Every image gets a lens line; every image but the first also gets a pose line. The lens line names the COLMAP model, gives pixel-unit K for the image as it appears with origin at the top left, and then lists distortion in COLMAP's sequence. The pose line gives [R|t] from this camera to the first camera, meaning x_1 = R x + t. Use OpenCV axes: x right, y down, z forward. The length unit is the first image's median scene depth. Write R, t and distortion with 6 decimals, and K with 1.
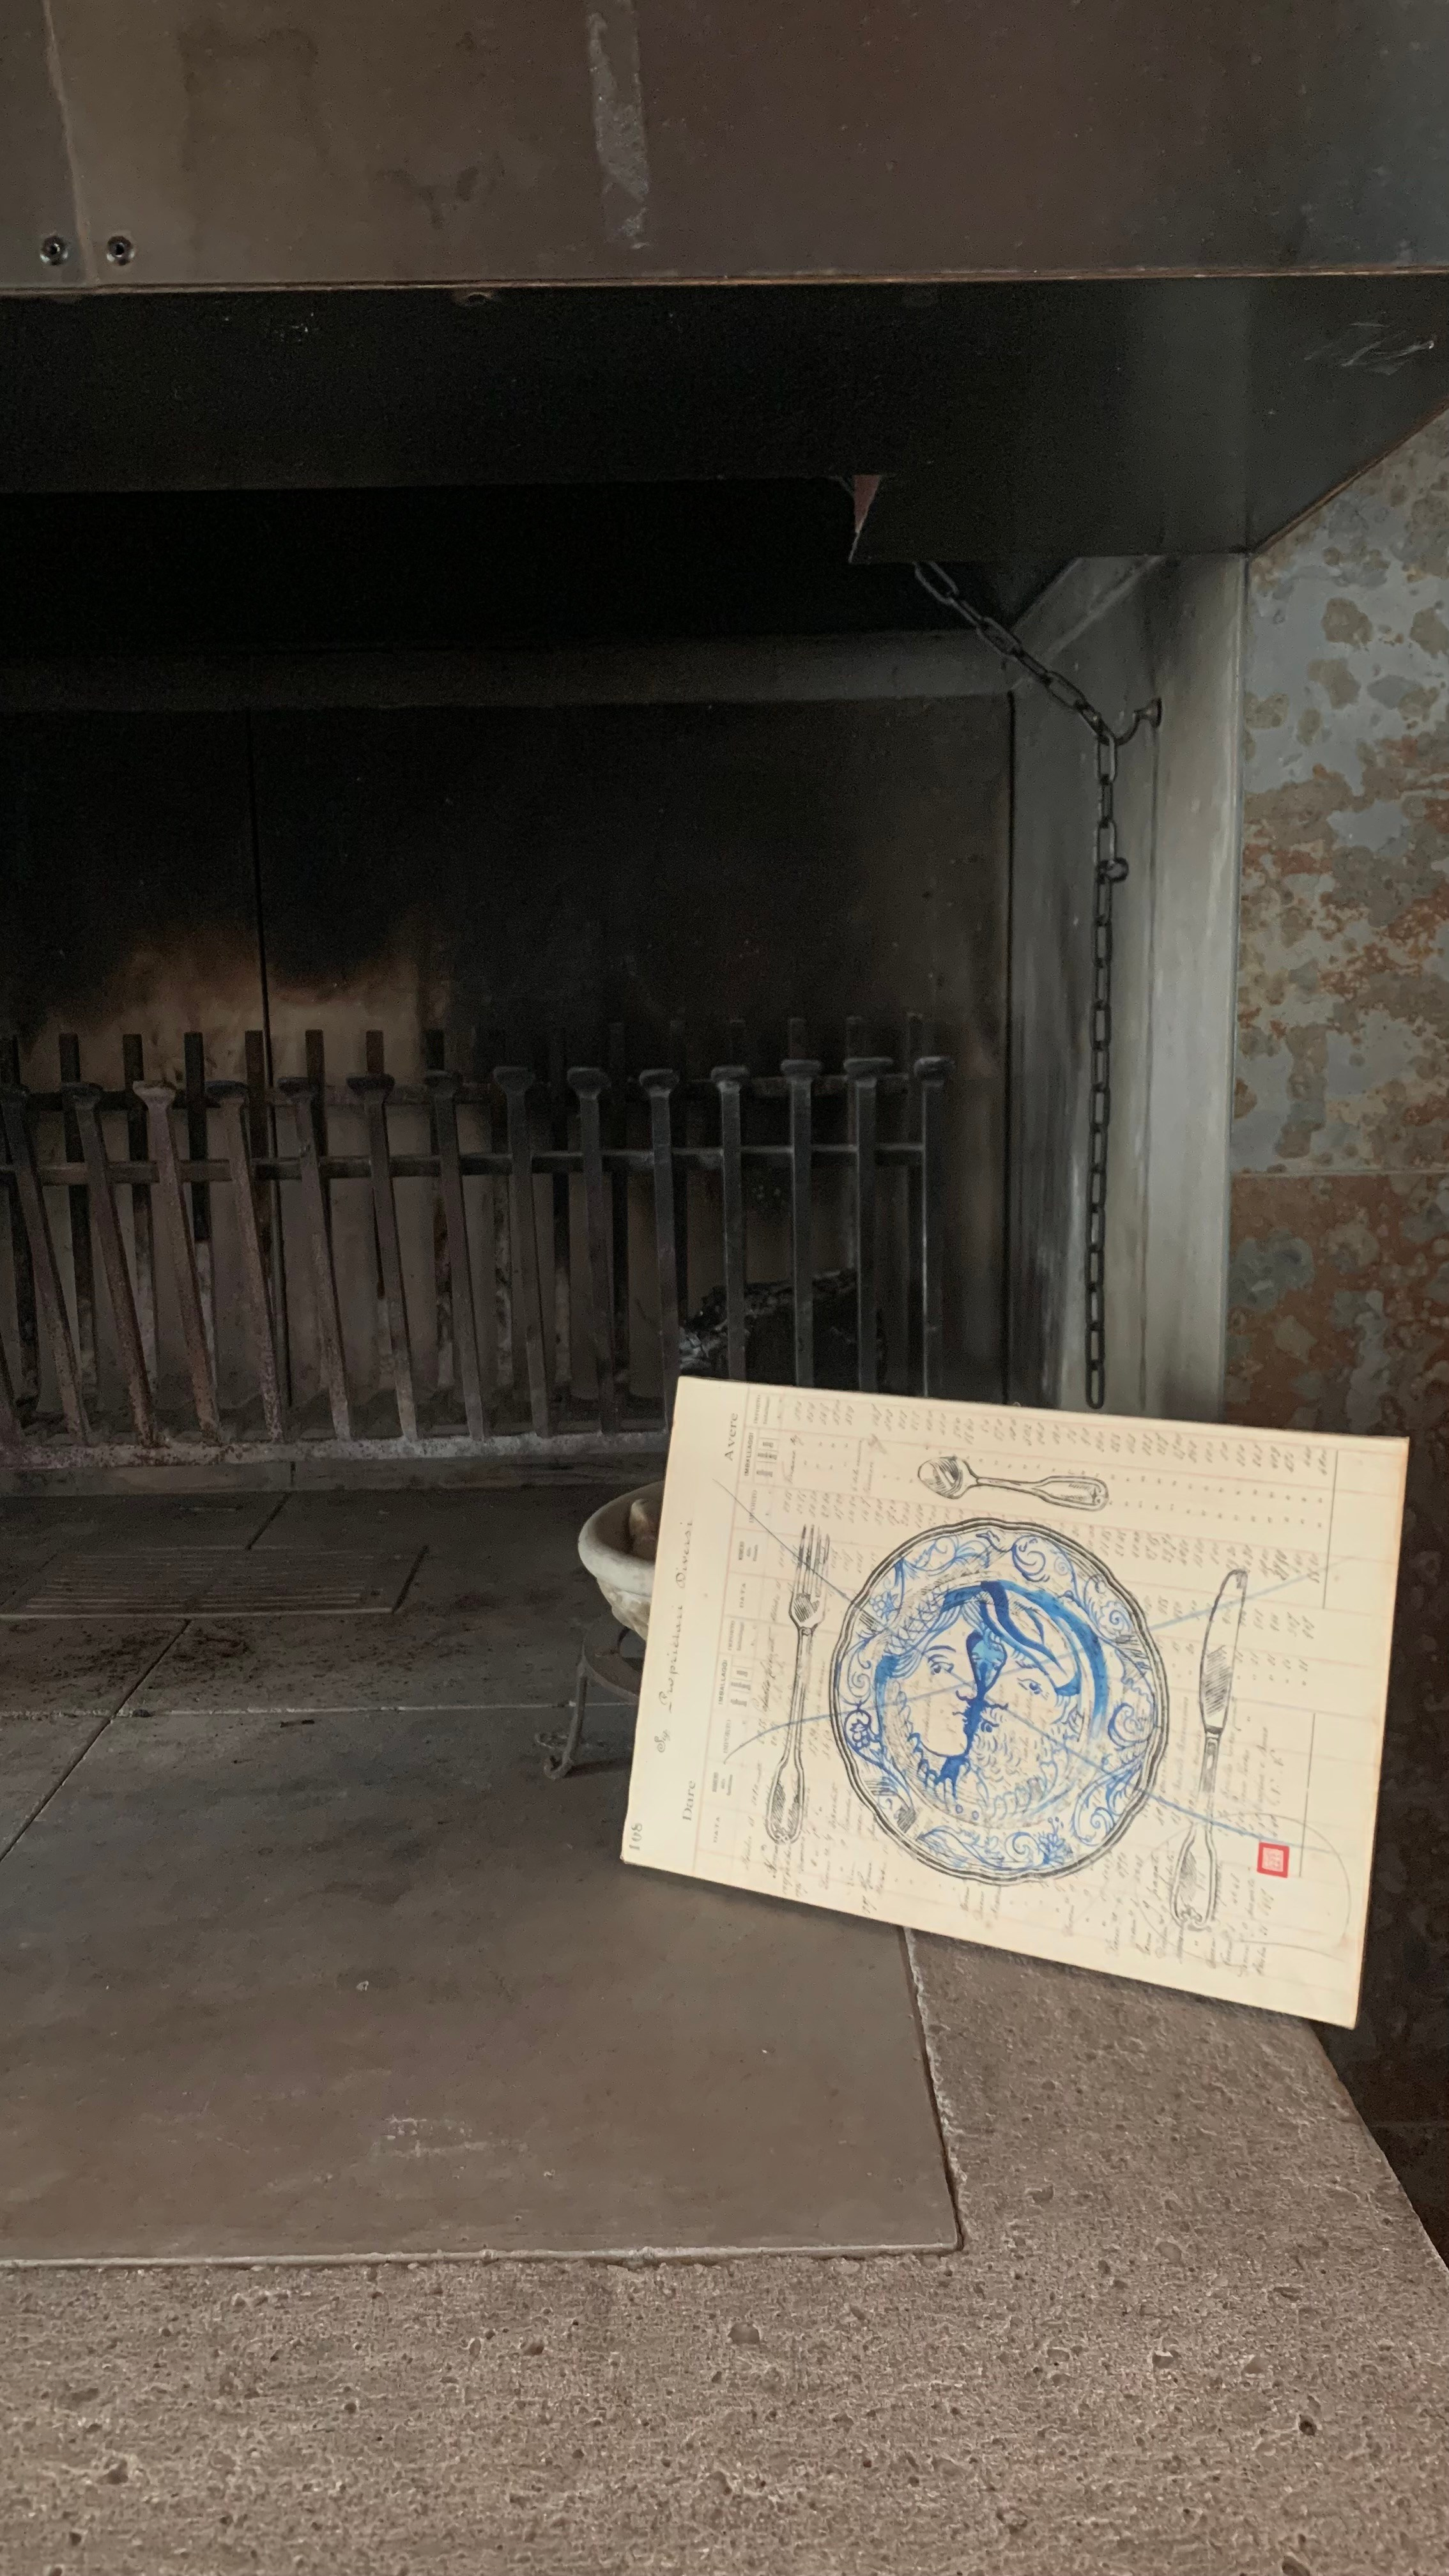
lens RADIAL K [[2053.7, 0, 724.9], [0, 2053.7, 1287.7], [0, 0, 1]] dist [0.085727, -0.077679]
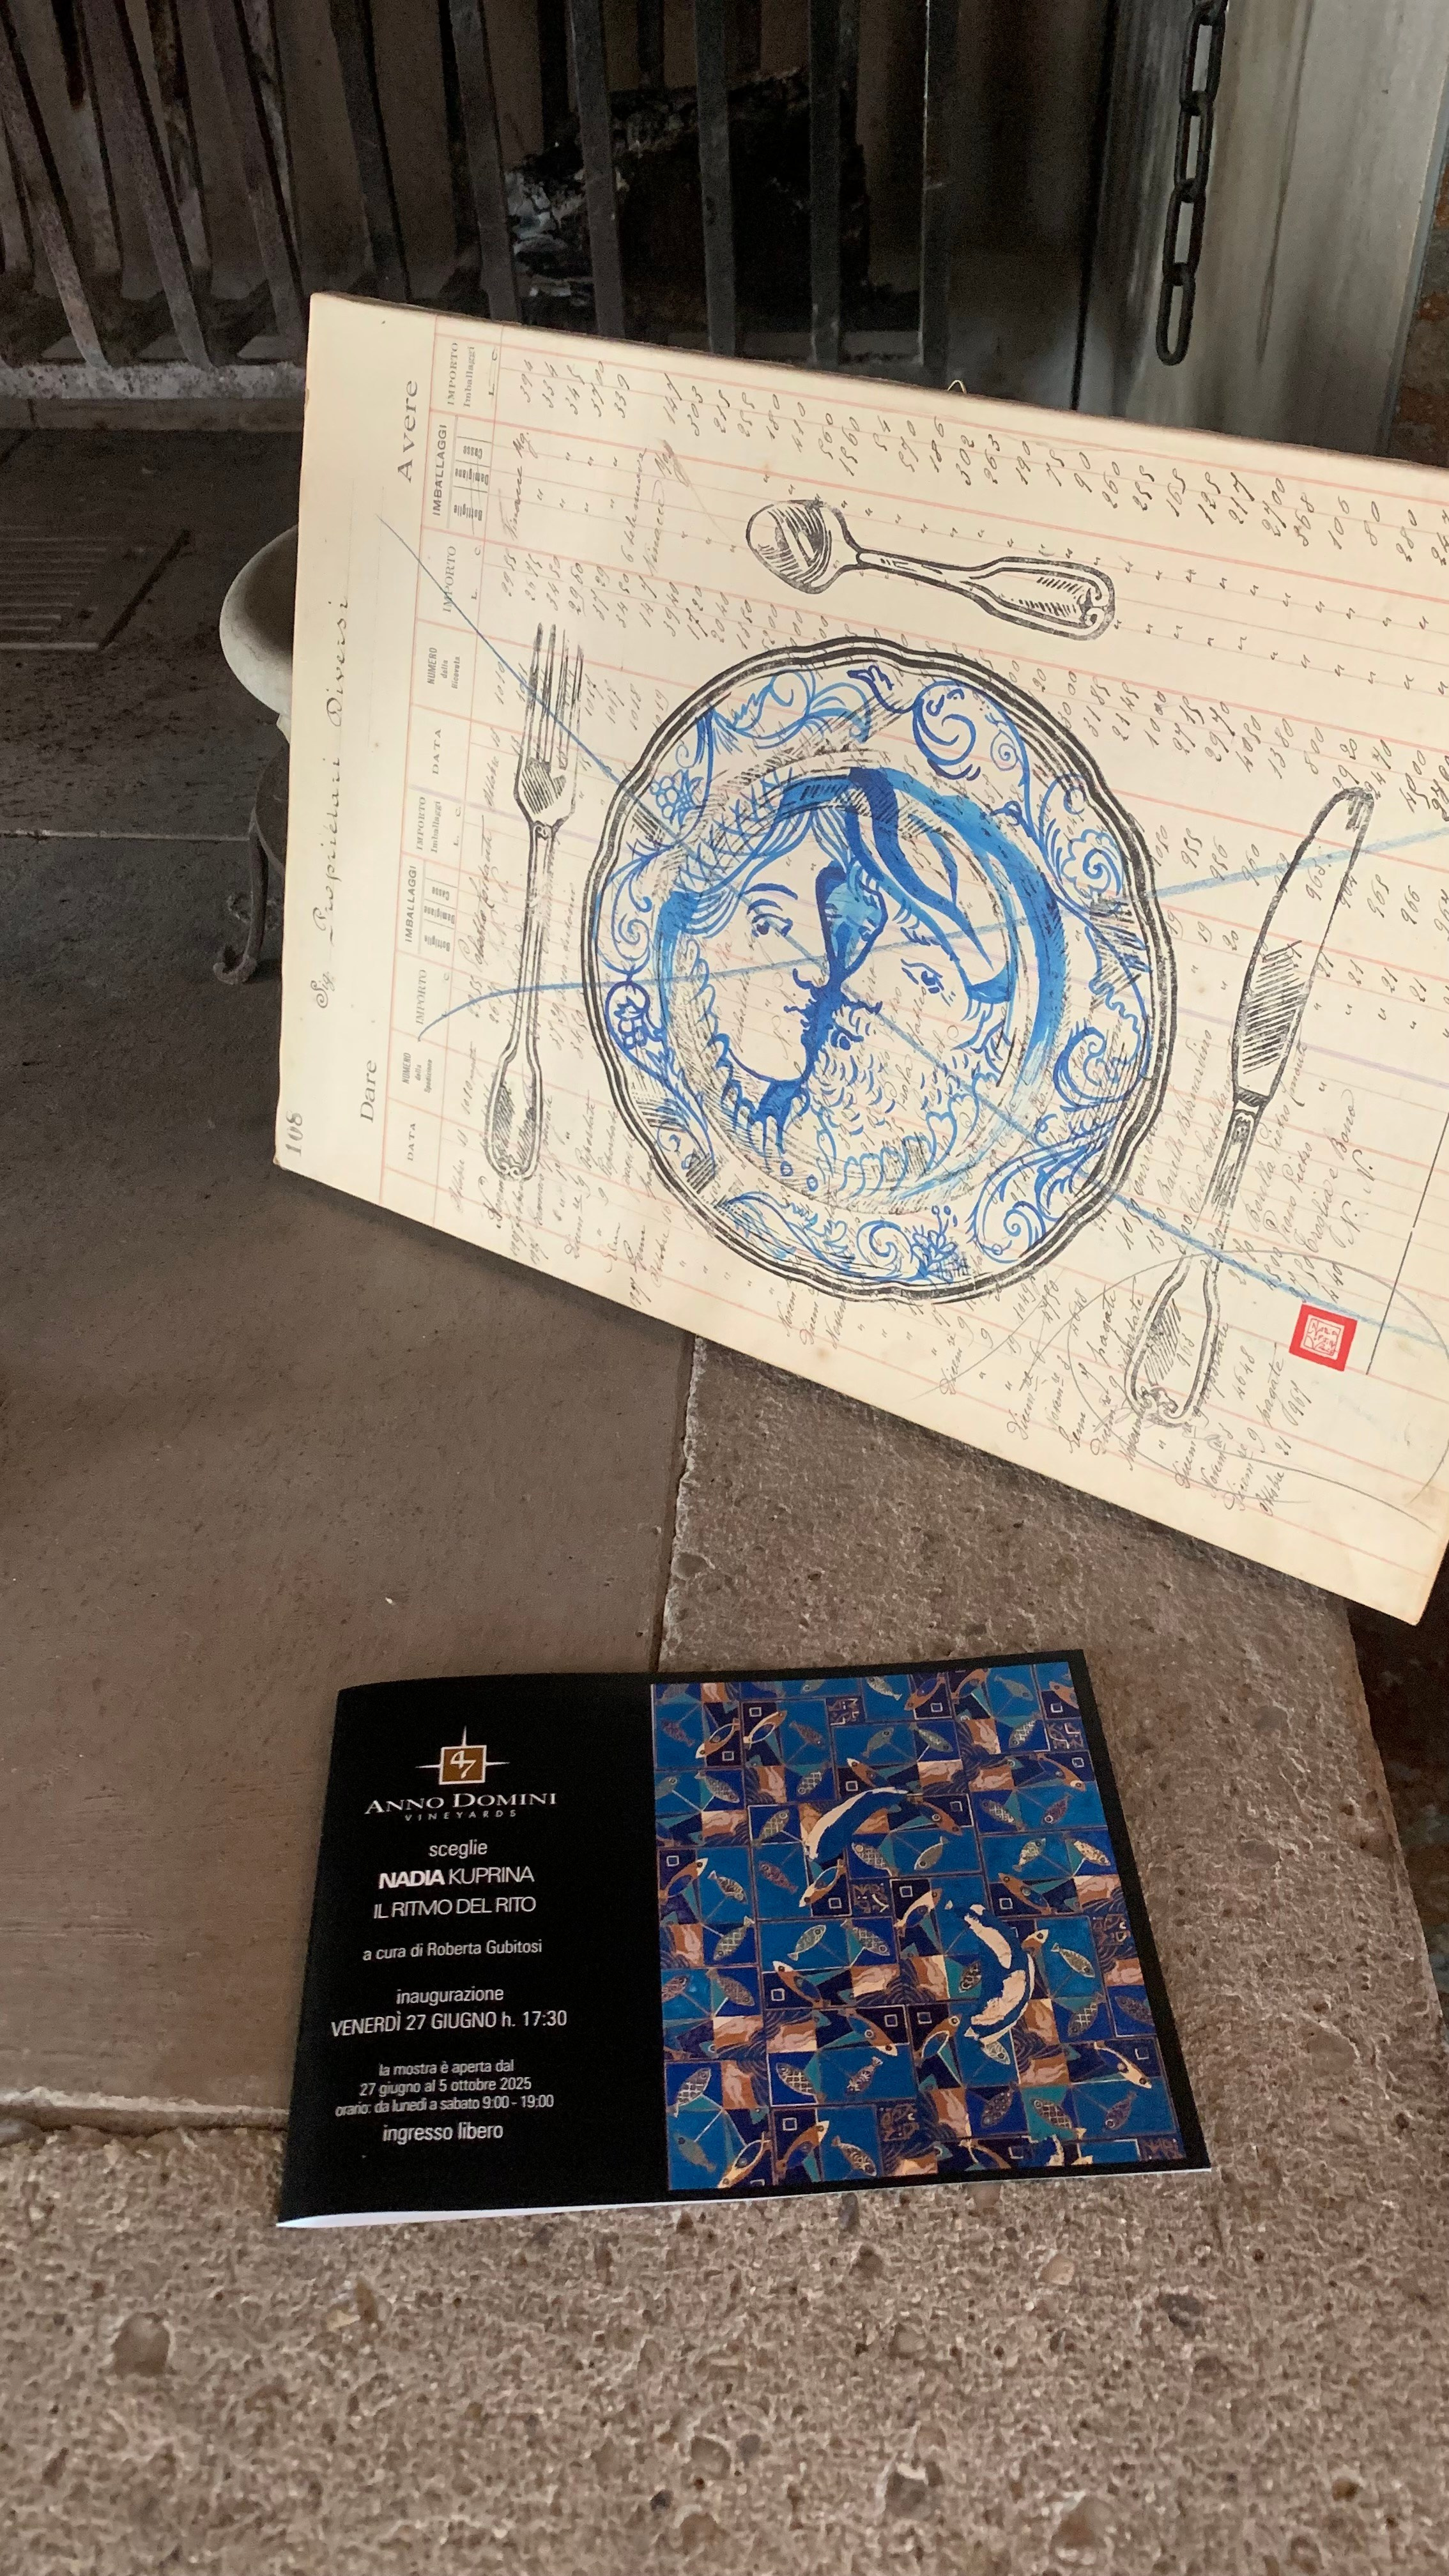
lens RADIAL K [[2053.7, 0, 713.2], [0, 2053.7, 1311.1], [0, 0, 1]] dist [0.085727, -0.077679]
pose [[0.998055, 0.045311, -0.042820, 0.119181], [-0.018041, 0.867375, 0.497329, 0.004536], [0.059676, -0.495589, 0.866505, 0.488219]]
